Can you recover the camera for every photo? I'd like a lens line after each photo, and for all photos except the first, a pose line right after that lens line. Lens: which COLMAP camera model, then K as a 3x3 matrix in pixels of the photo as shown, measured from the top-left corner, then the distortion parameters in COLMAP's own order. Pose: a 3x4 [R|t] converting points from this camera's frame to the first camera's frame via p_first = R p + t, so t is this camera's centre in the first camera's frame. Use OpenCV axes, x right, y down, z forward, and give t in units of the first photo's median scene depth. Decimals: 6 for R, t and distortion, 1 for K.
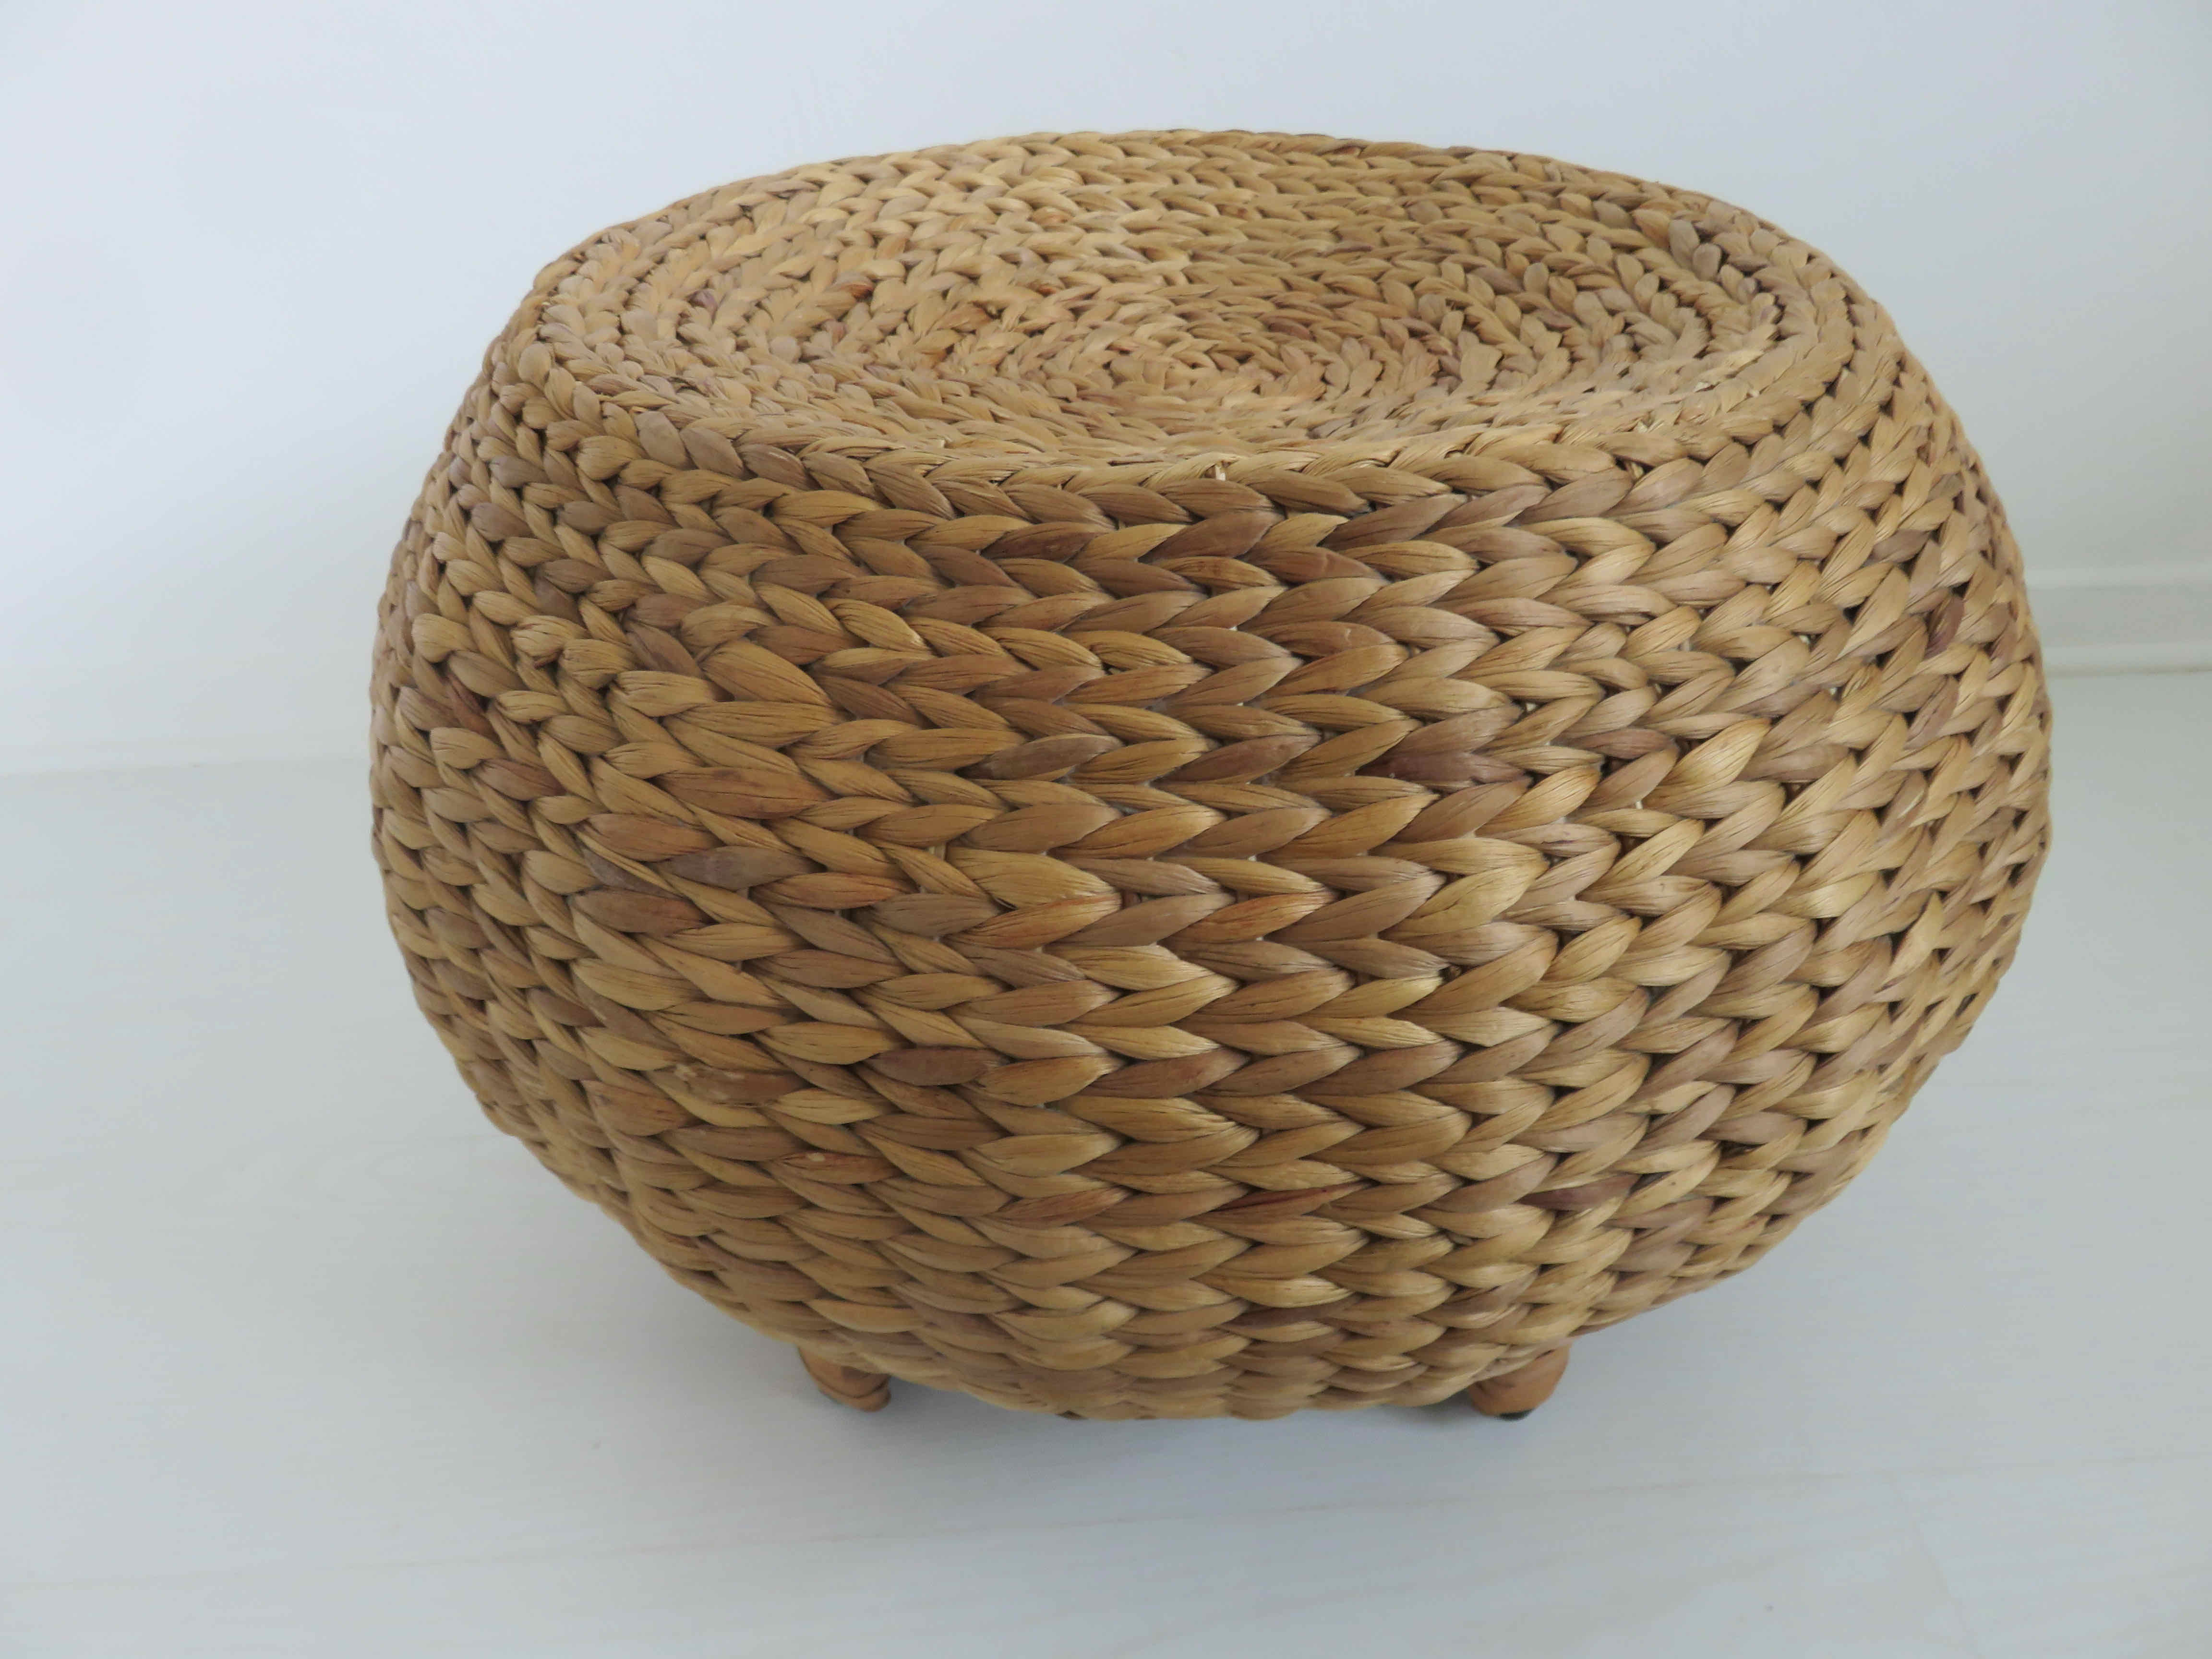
lens RADIAL K [[1703.7, 0, 1105.7], [0, 1703.7, 821.1], [0, 0, 1]] dist [0.007086, -0.004326]
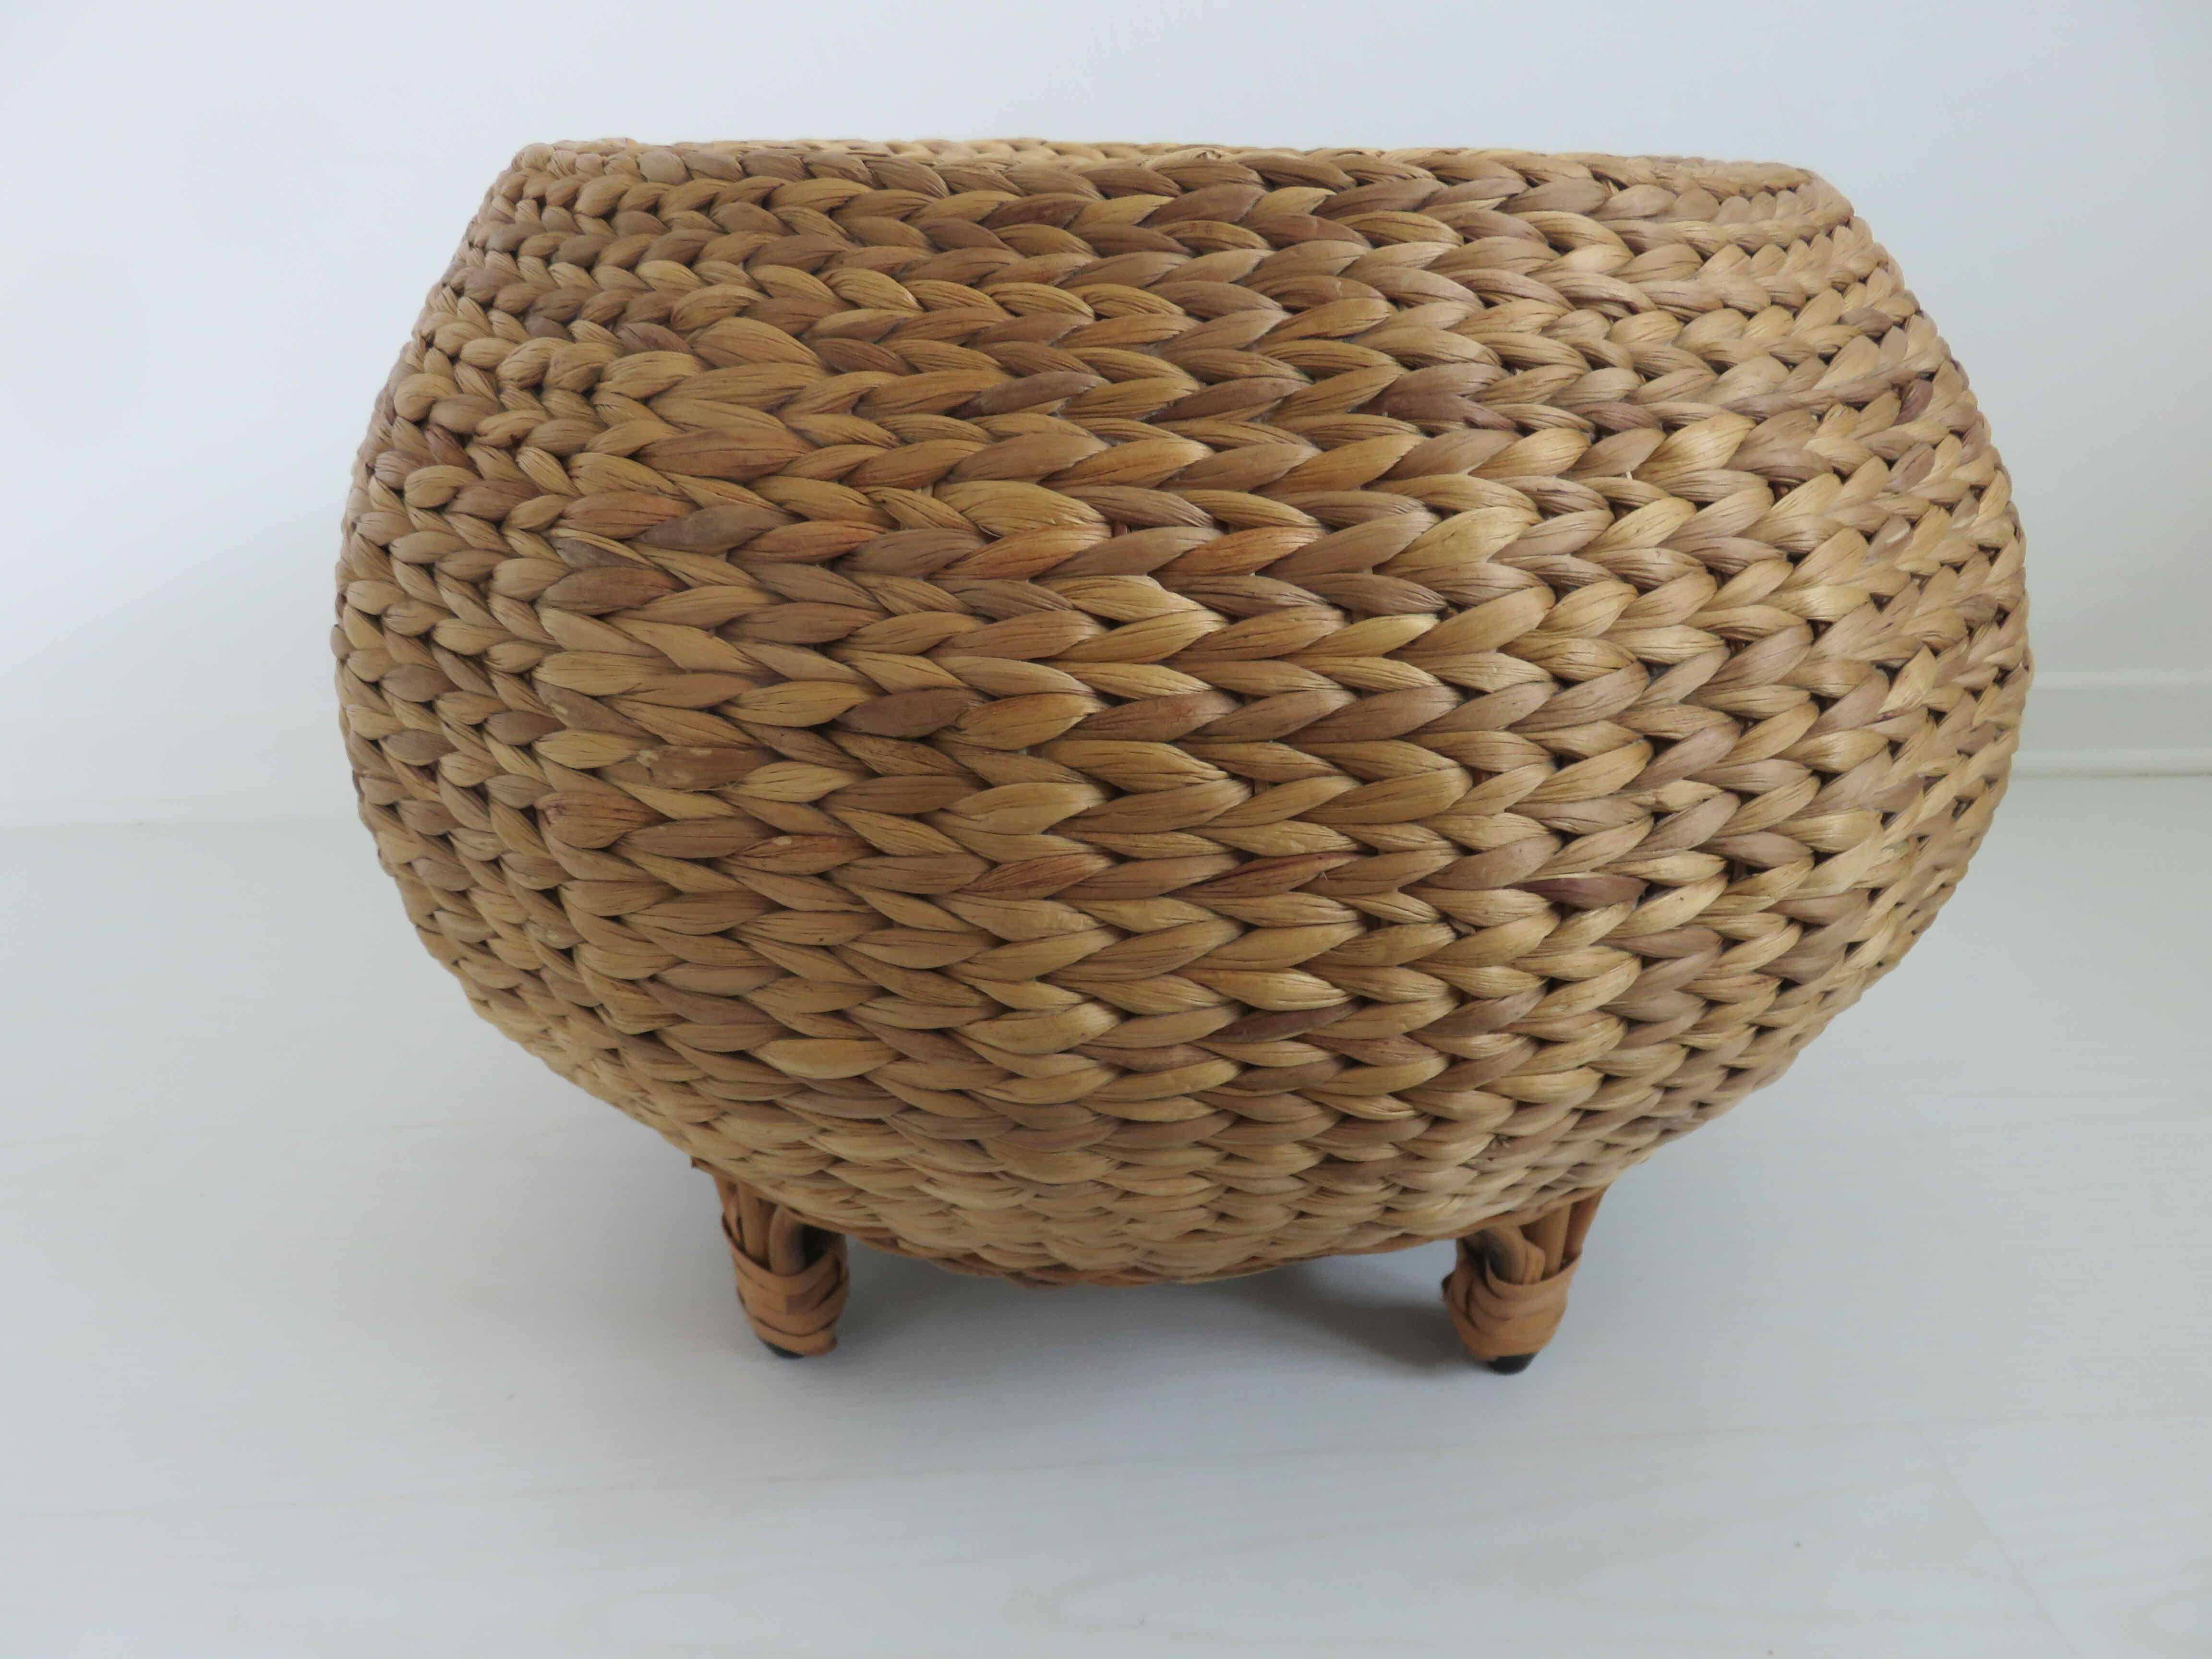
lens RADIAL K [[1714.5, 0, 1112.2], [0, 1714.5, 829.8], [0, 0, 1]] dist [-0.007045, 0.000812]
pose [[0.999472, 0.017597, 0.027308, -0.013395], [-0.012434, 0.983790, -0.178893, 0.374629], [-0.030013, 0.178459, 0.983489, 0.060815]]
